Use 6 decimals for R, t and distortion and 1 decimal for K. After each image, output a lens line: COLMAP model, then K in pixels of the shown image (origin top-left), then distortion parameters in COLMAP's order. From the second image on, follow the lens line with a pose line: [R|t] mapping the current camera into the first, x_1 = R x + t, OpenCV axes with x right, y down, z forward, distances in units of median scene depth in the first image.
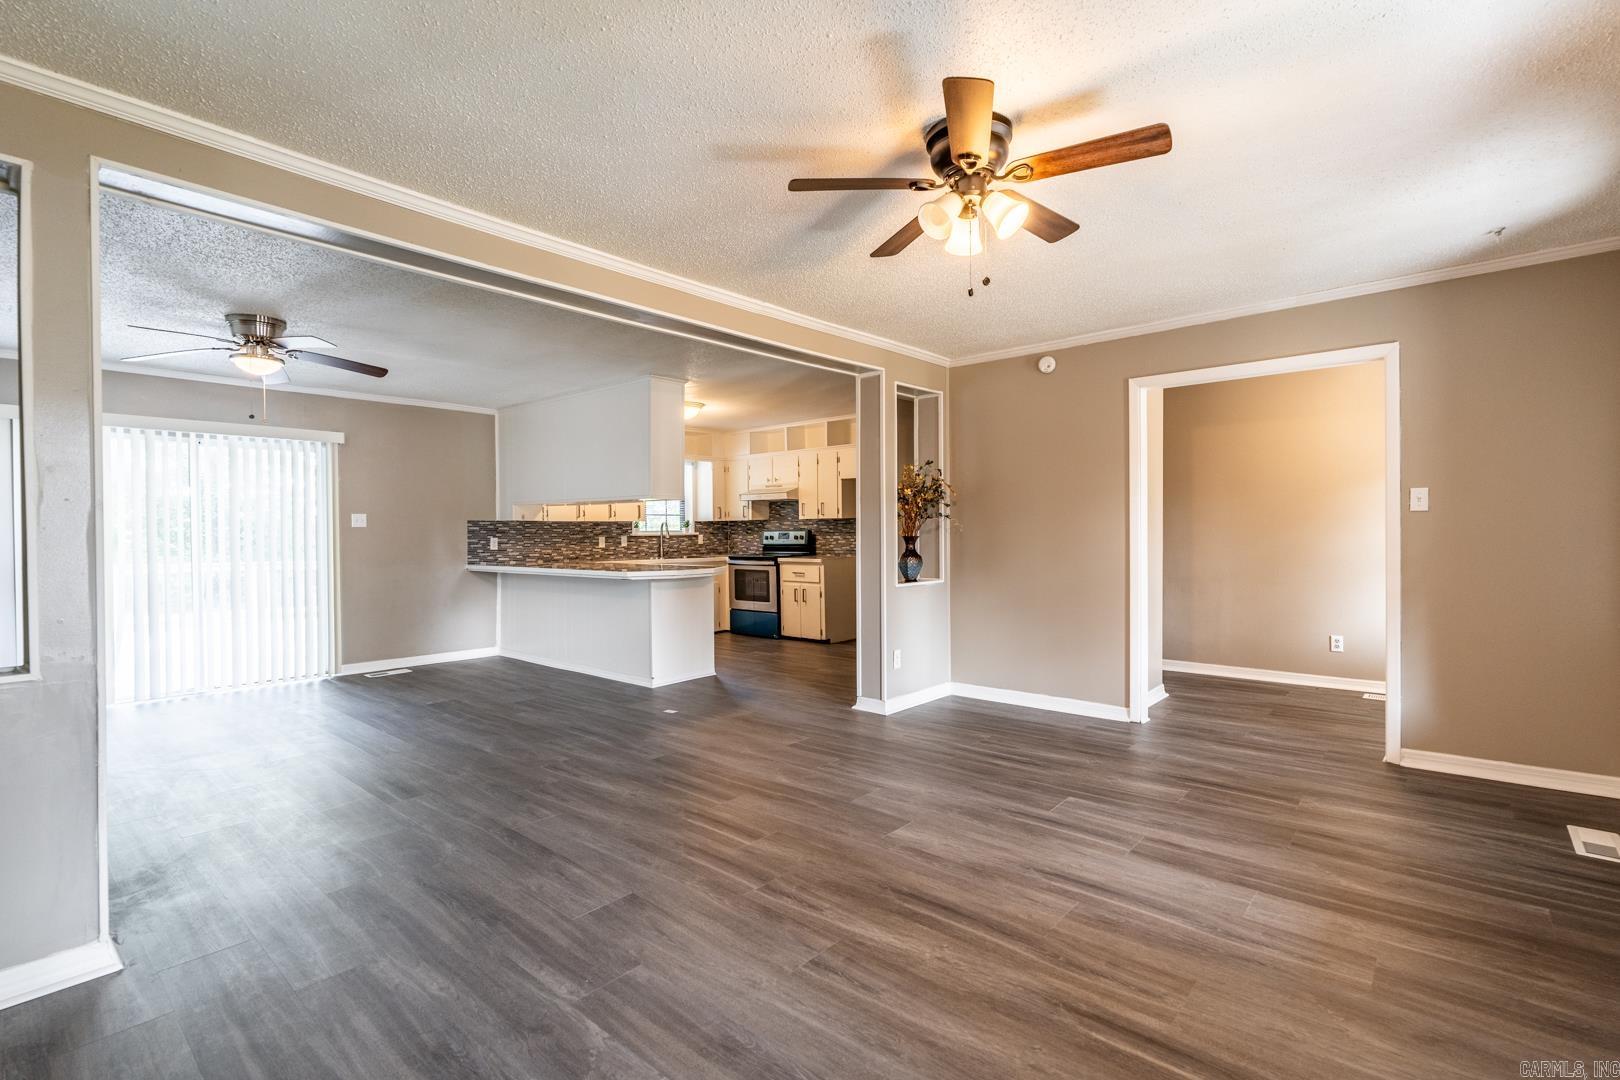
lens RADIAL K [[746.4, 0, 803.2], [0, 746.4, 534.6], [0, 0, 1]] dist [-0.013193, 0.002552]
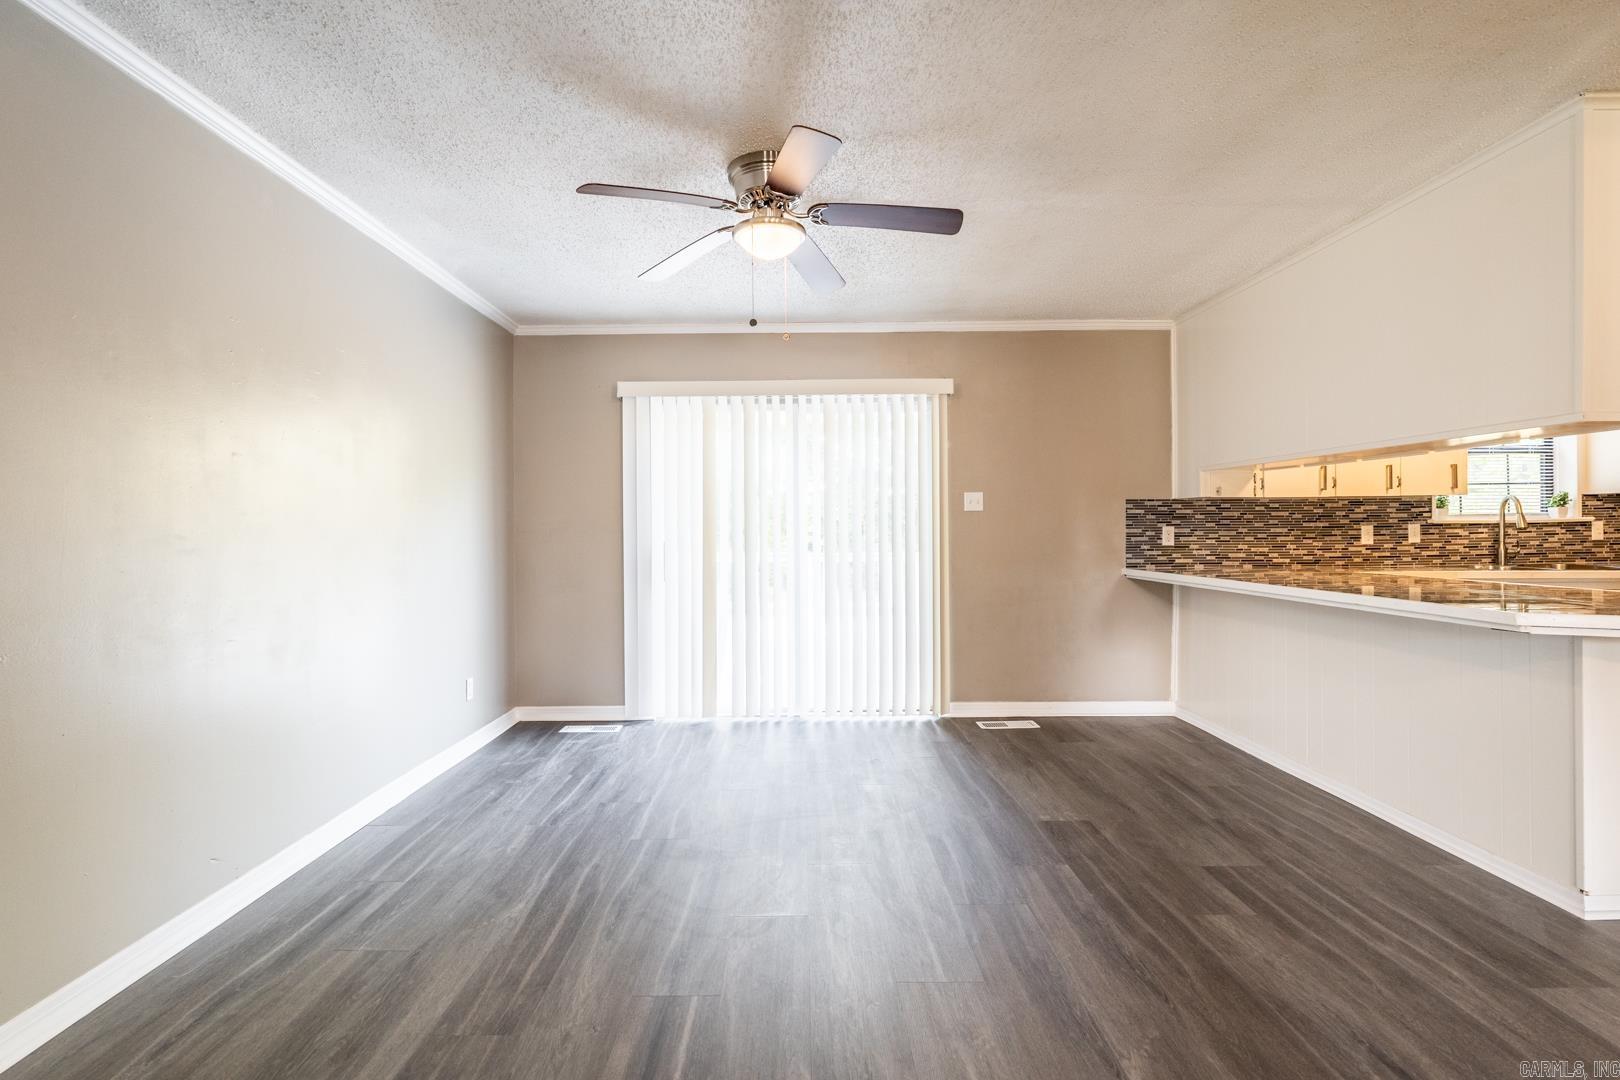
lens RADIAL K [[746.4, 0, 814.1], [0, 746.4, 537.9], [0, 0, 1]] dist [-0.013193, 0.002552]
pose [[0.667244, 0.009497, -0.744779, -0.197890], [0.000434, 0.999914, 0.013139, 0.007462], [0.744839, -0.009090, 0.667182, 0.483626]]
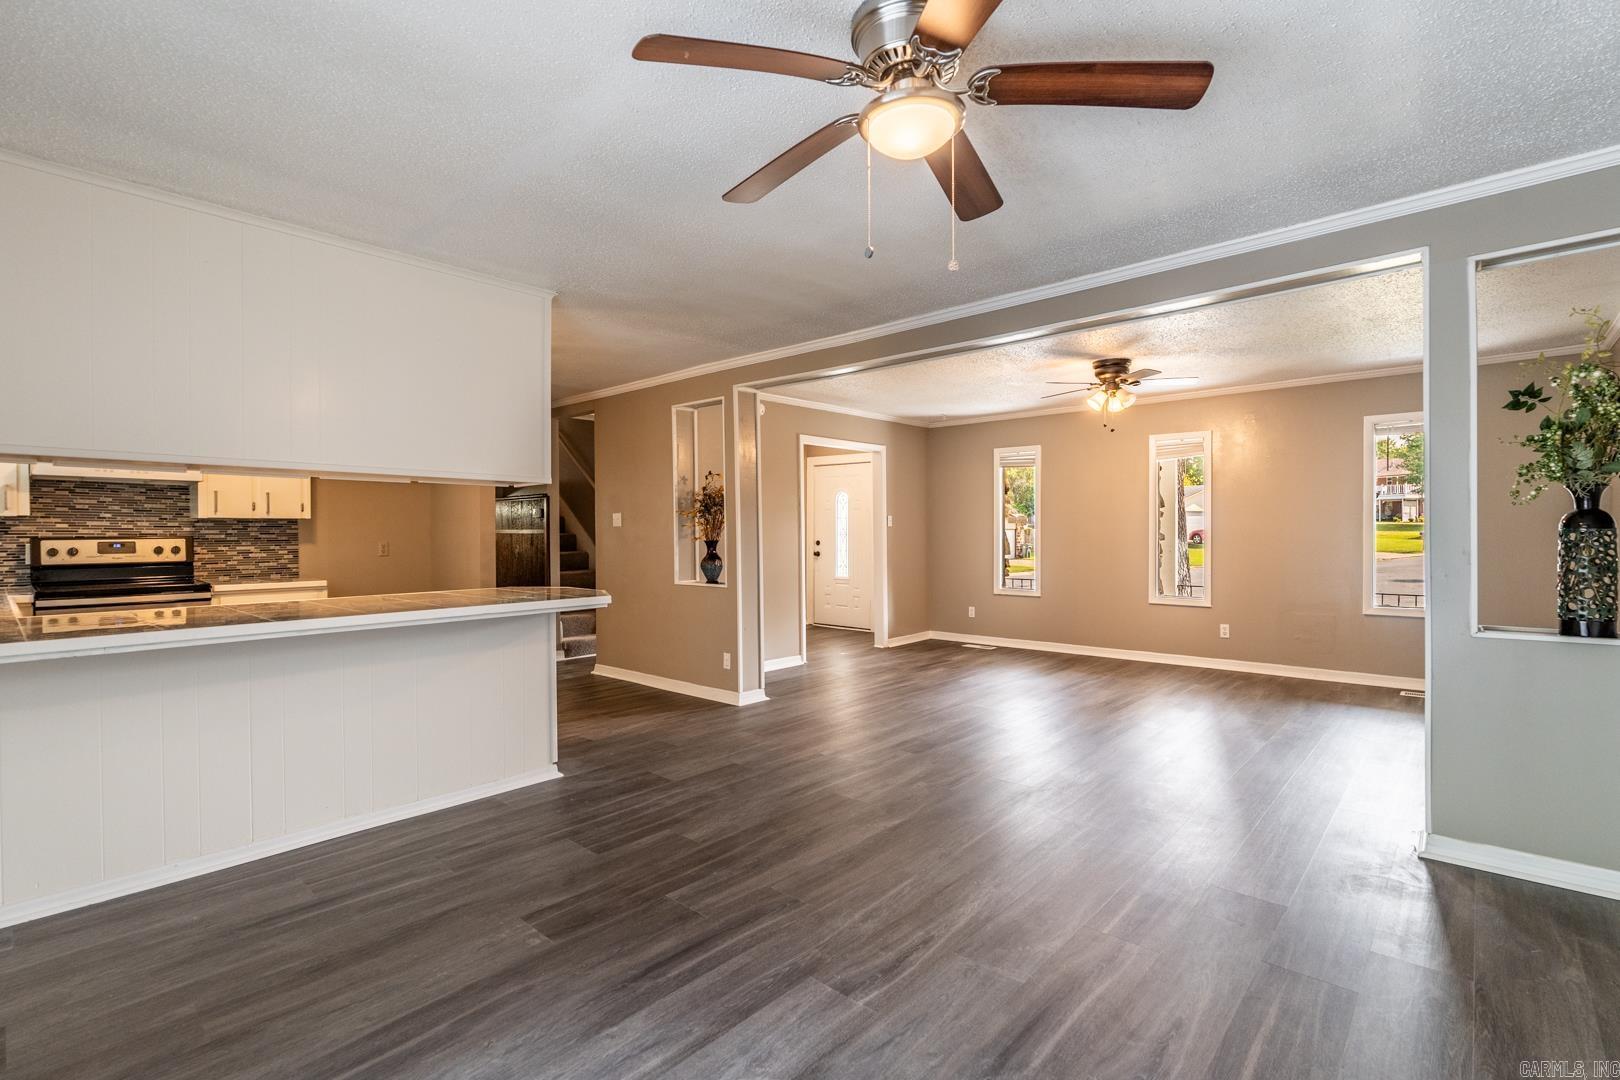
lens RADIAL K [[746.4, 0, 805.4], [0, 746.4, 536.1], [0, 0, 1]] dist [-0.013193, 0.002552]
pose [[0.016197, 0.006726, 0.999846, -0.907254], [0.011444, 0.999911, -0.006912, 0.004873], [-0.999803, 0.011555, 0.016119, 0.825138]]
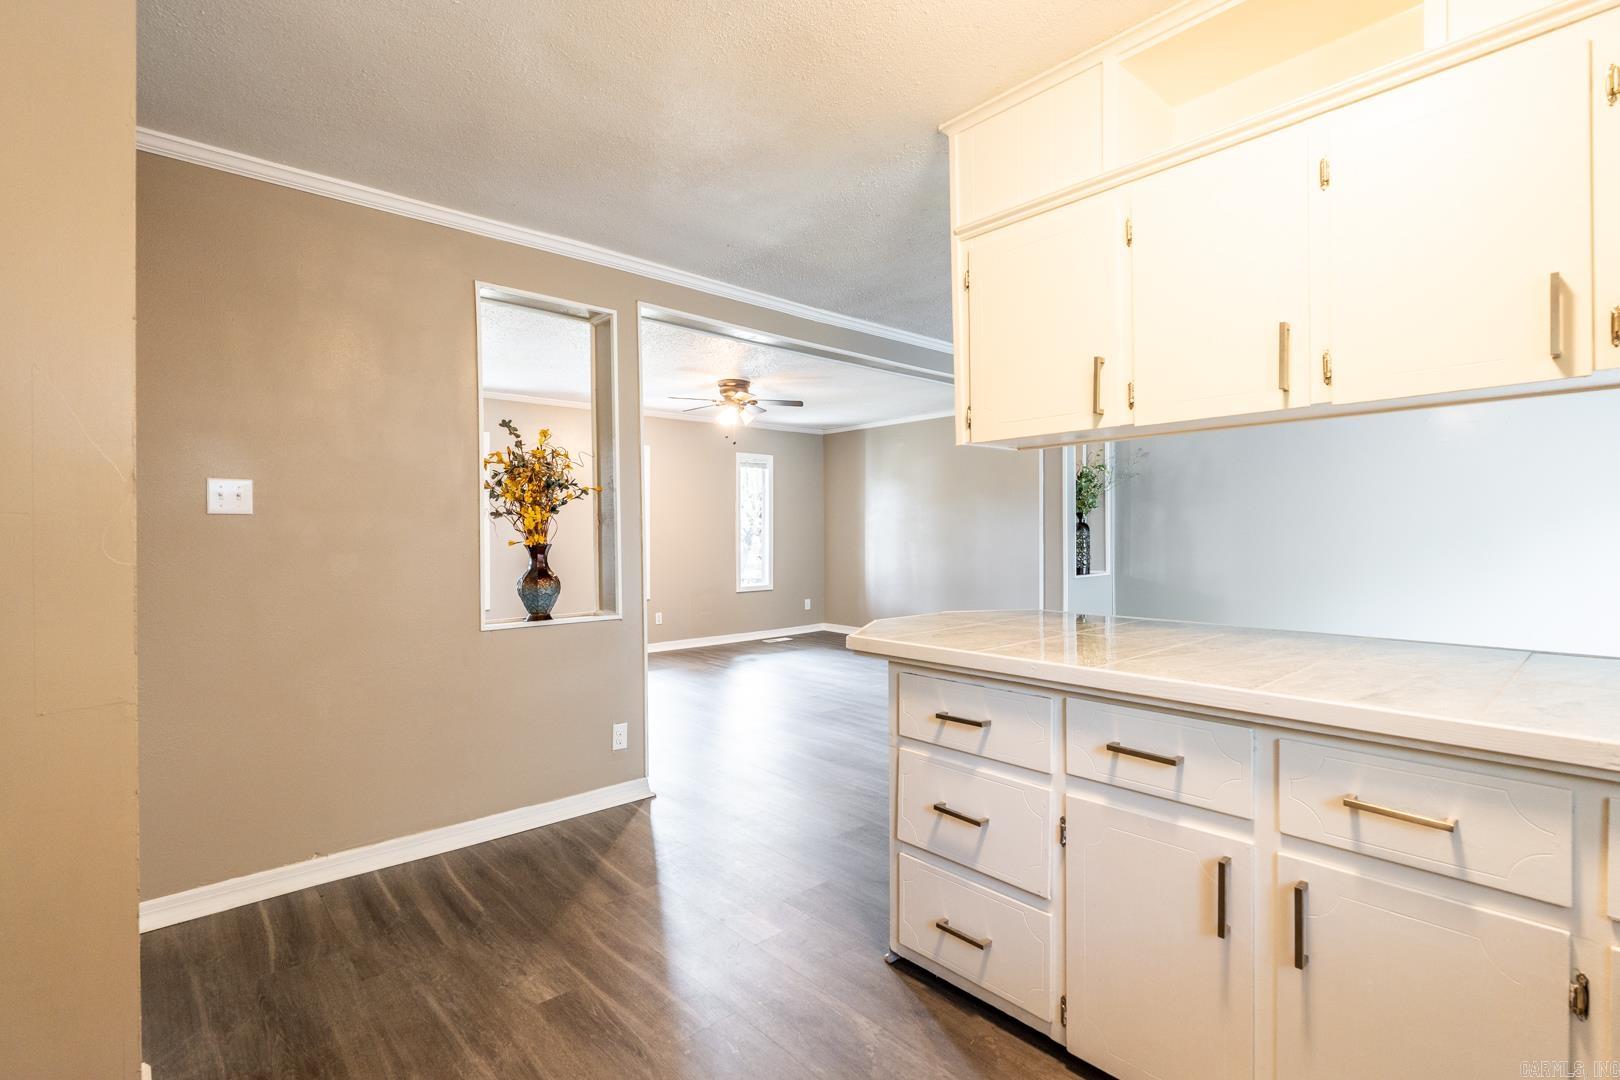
lens RADIAL K [[746.4, 0, 812.3], [0, 746.4, 546.1], [0, 0, 1]] dist [-0.013193, 0.002552]
pose [[-0.993680, 0.021502, 0.110173, -0.144002], [0.023244, 0.999624, 0.014552, -0.000171], [-0.109818, 0.017021, -0.993806, 1.542971]]
